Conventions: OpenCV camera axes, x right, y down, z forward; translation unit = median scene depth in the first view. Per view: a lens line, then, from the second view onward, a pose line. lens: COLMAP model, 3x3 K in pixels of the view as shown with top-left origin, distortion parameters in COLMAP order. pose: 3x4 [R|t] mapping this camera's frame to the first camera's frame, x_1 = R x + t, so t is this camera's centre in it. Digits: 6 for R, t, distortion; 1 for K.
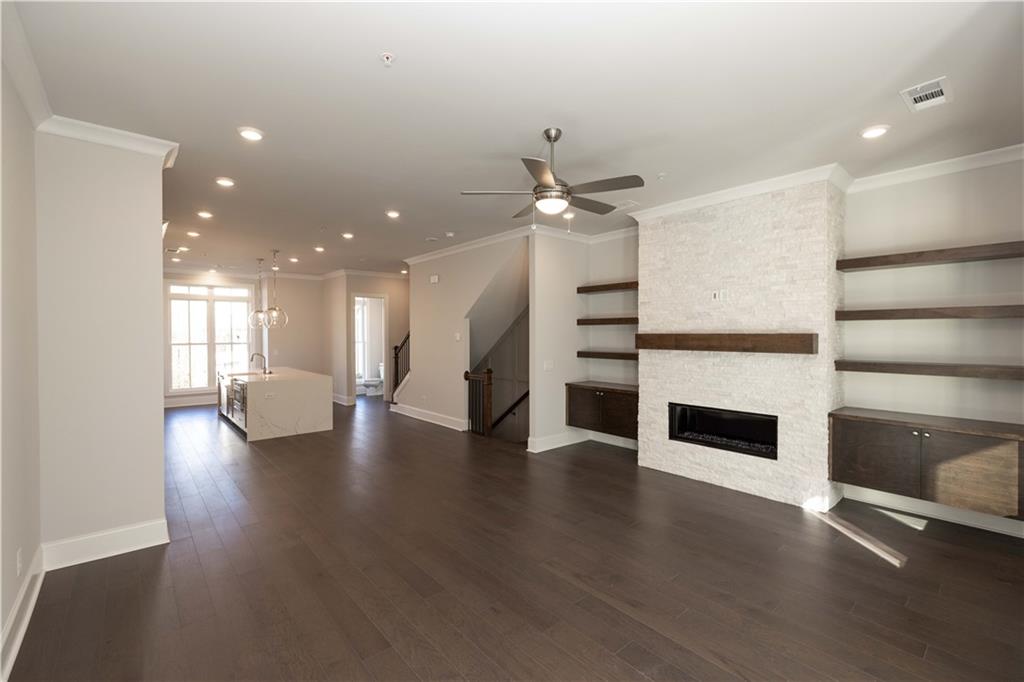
lens RADIAL K [[445.4, 0, 516.2], [0, 445.4, 340.6], [0, 0, 1]] dist [0.000635, 0.000065]
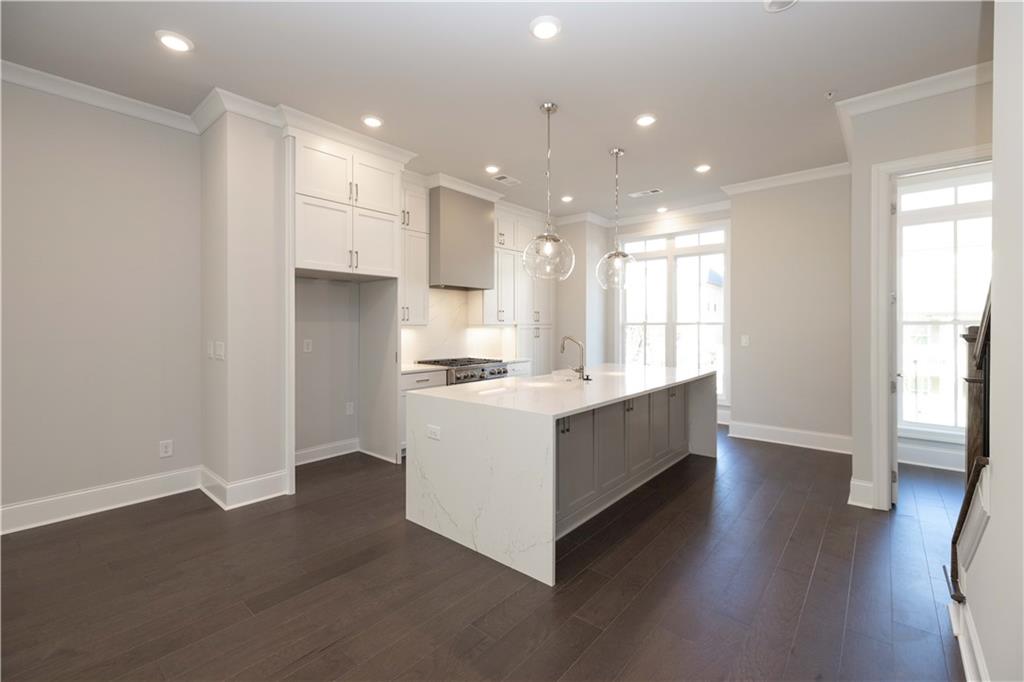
lens RADIAL K [[437.8, 0, 503.1], [0, 437.8, 326.8], [0, 0, 1]] dist [0.001883, 0.000097]
pose [[0.145138, 0.004096, -0.989403, -0.170120], [-0.012477, 0.999919, 0.002310, 0.027812], [0.989333, 0.012010, 0.145177, 1.337831]]
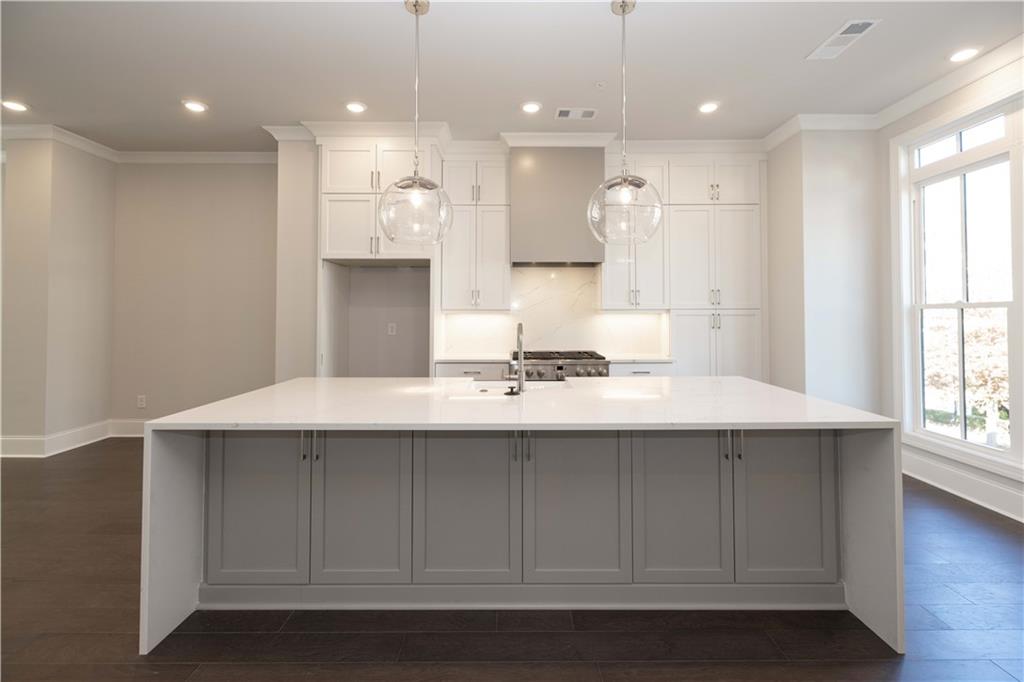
lens RADIAL K [[438.1, 0, 517.4], [0, 438.1, 303.1], [0, 0, 1]] dist [0.001931, 0.000287]
pose [[-0.647859, -0.018549, -0.761534, -0.535463], [-0.009751, 0.999824, -0.016057, 0.028562], [0.761698, -0.002977, -0.647925, 1.890218]]
